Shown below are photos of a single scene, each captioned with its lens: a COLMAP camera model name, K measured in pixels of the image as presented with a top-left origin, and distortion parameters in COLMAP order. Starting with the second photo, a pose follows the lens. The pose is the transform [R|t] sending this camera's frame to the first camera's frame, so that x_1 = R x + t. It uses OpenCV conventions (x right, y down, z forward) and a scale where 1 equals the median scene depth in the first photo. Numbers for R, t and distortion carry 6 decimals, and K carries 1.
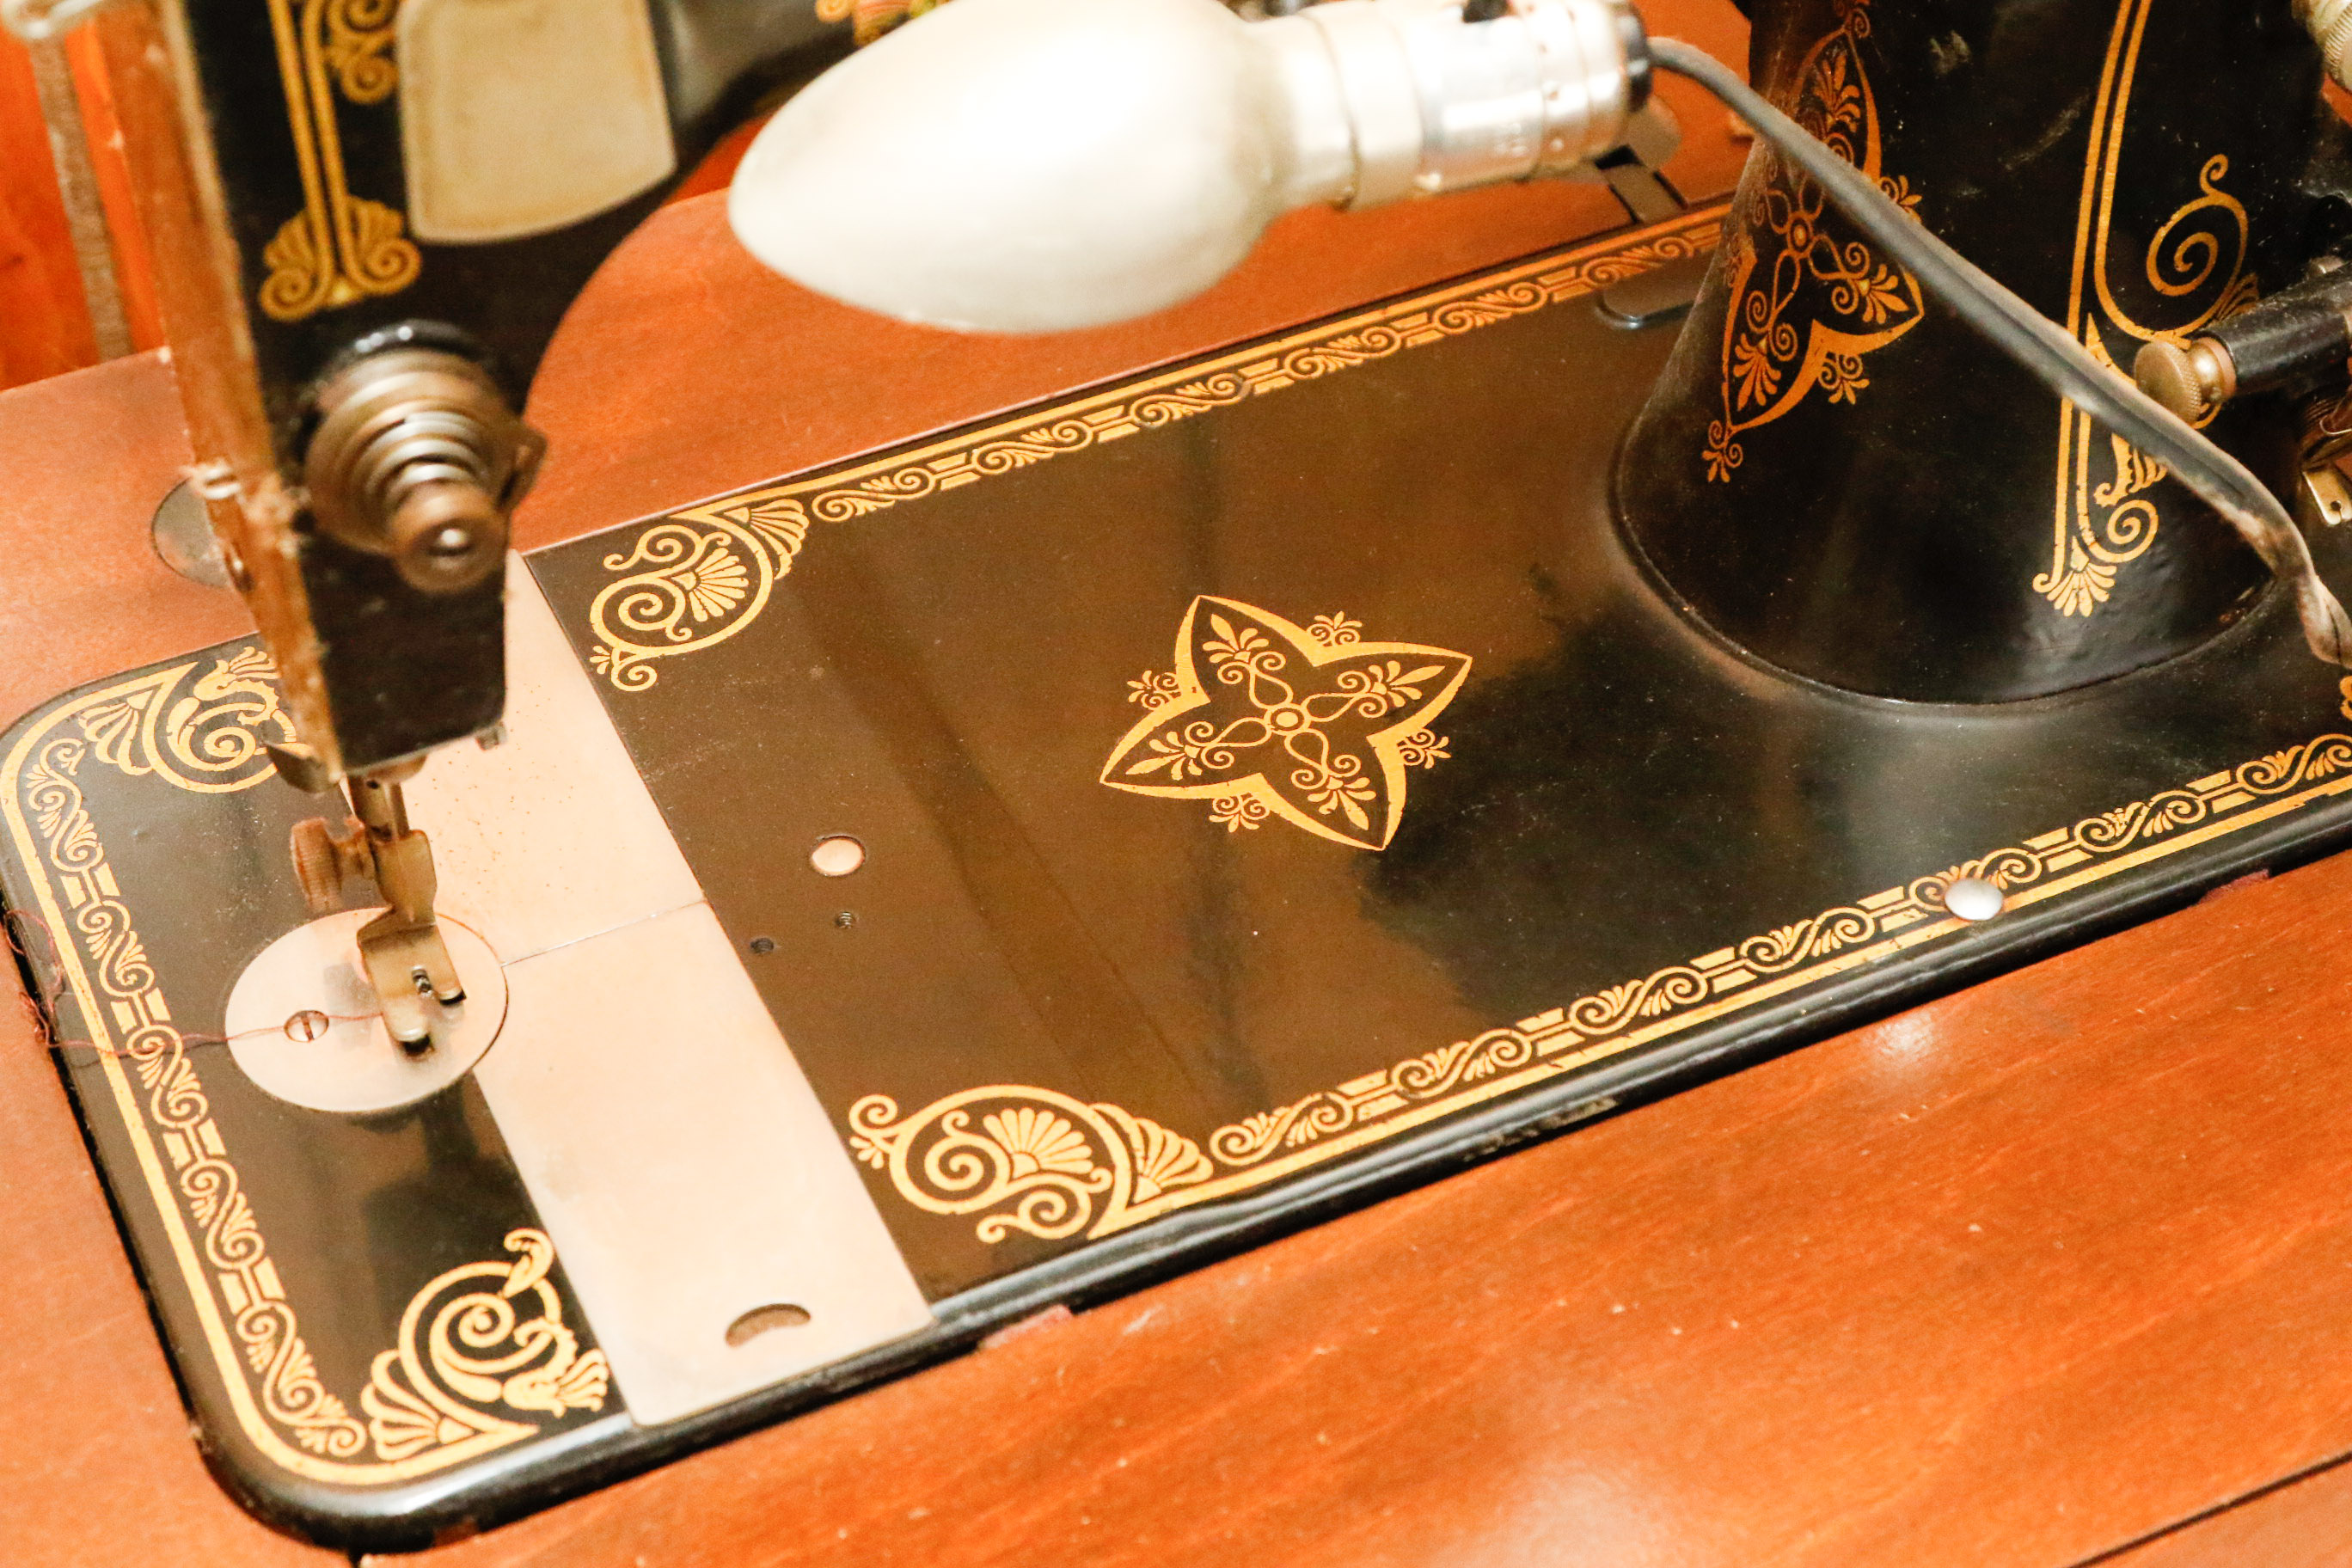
lens RADIAL K [[4435.2, 0, 1176.0], [0, 4435.2, 784.0], [0, 0, 1]] dist [0.050612, 0.094023]
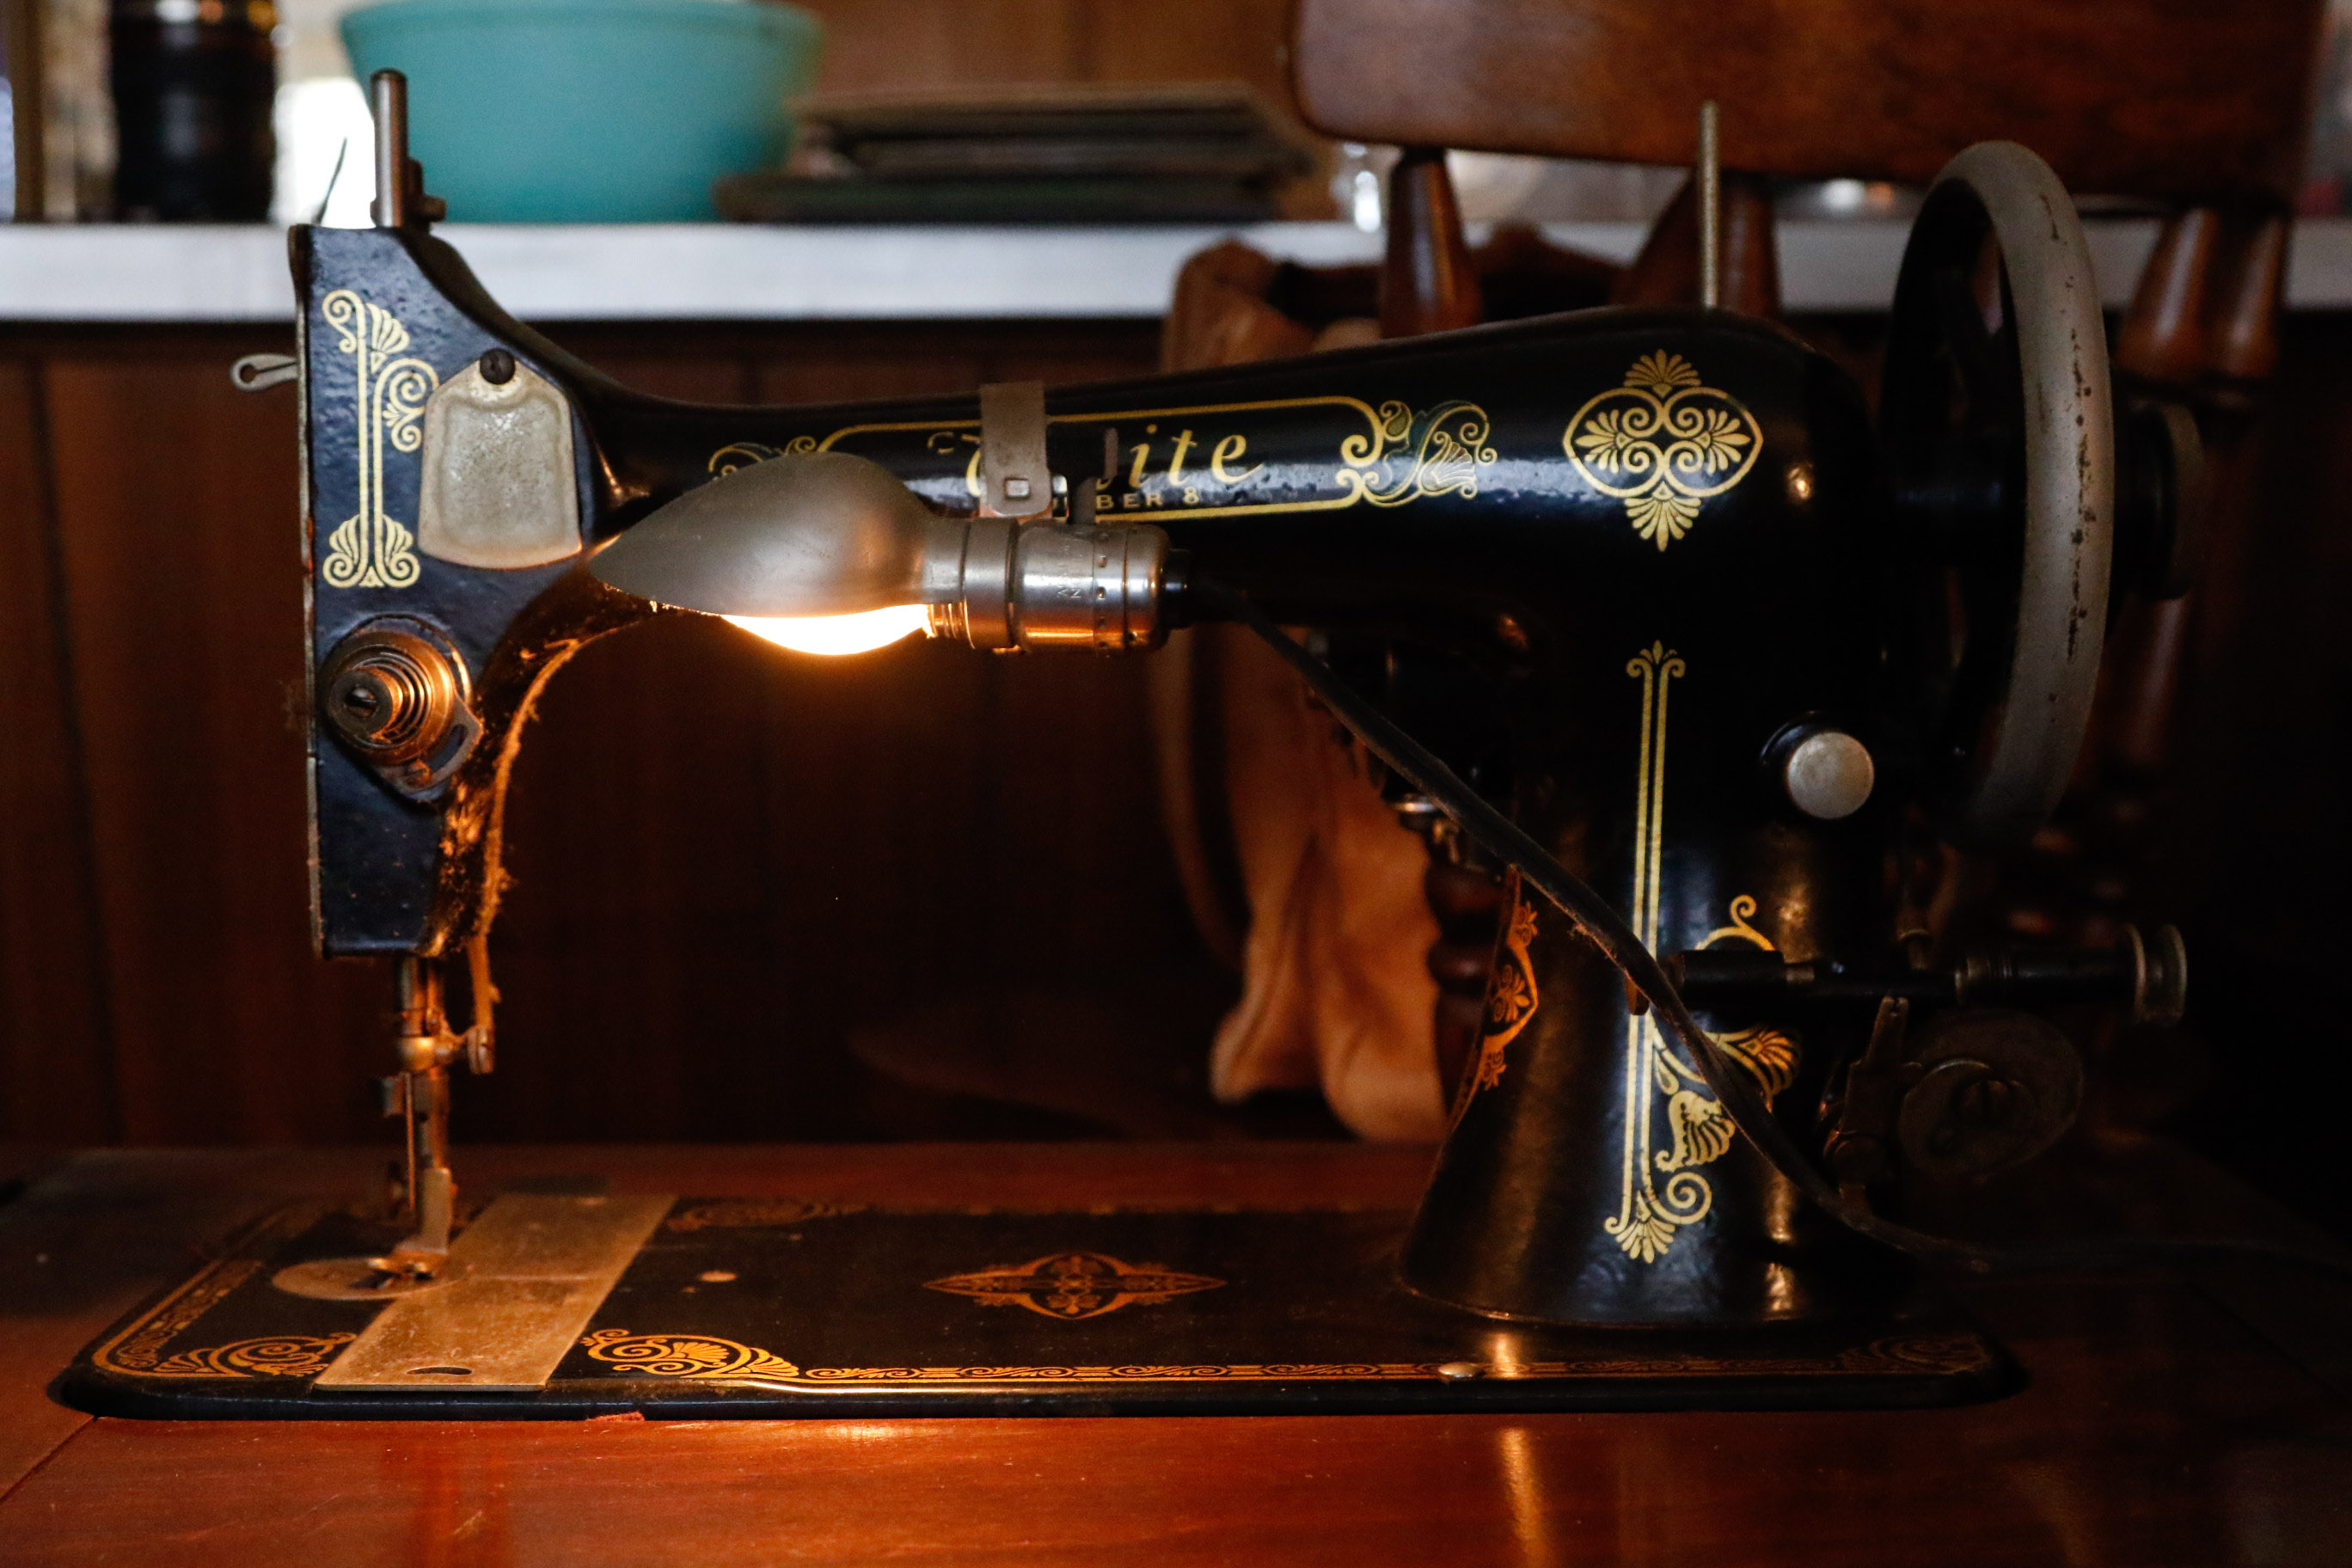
lens RADIAL K [[3346.1, 0, 1176.0], [0, 3346.1, 784.0], [0, 0, 1]] dist [-0.028193, -0.083757]
pose [[0.912706, 0.046395, -0.405975, 0.508099], [-0.292101, 0.768834, -0.568834, 0.484870], [0.285737, 0.637763, 0.715271, 0.201981]]
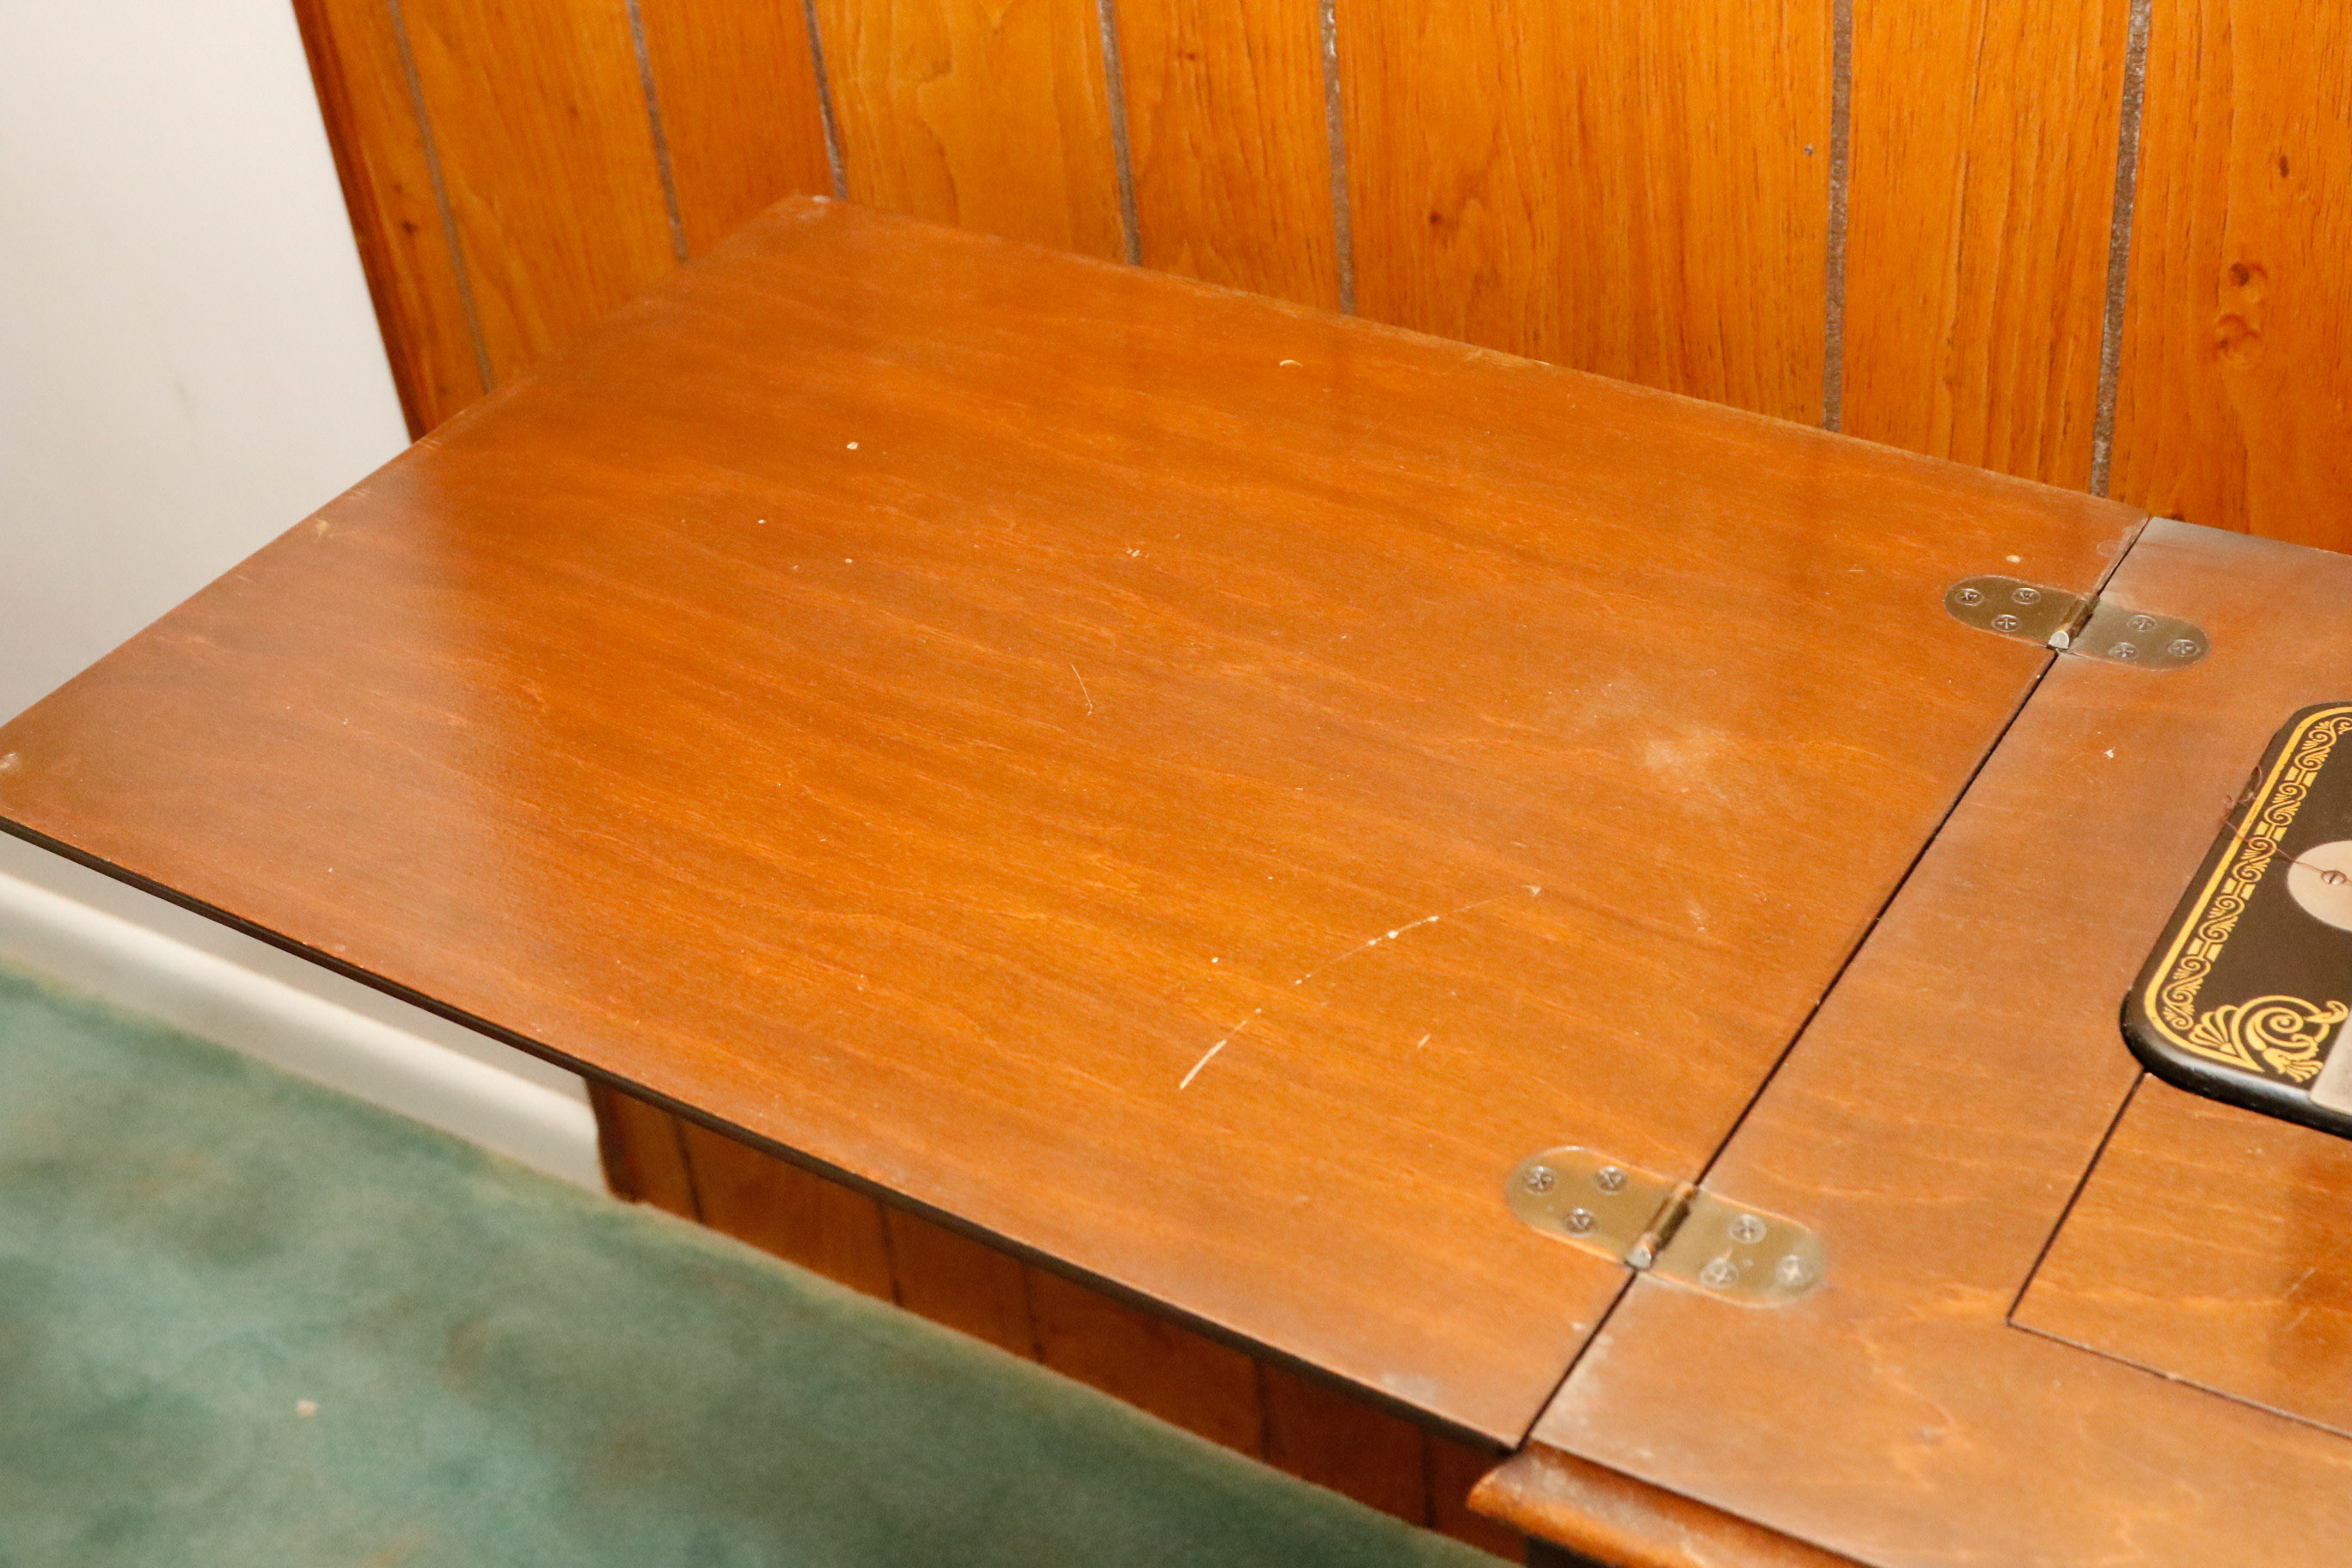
lens RADIAL K [[3091.9, 0, 1176.0], [0, 3091.9, 784.0], [0, 0, 1]] dist [-0.082538, 0.105564]
pose [[0.540419, 0.451546, -0.709967, 0.436471], [-0.517133, 0.843863, 0.143070, 0.090641], [0.663717, 0.289830, 0.689549, -0.201306]]
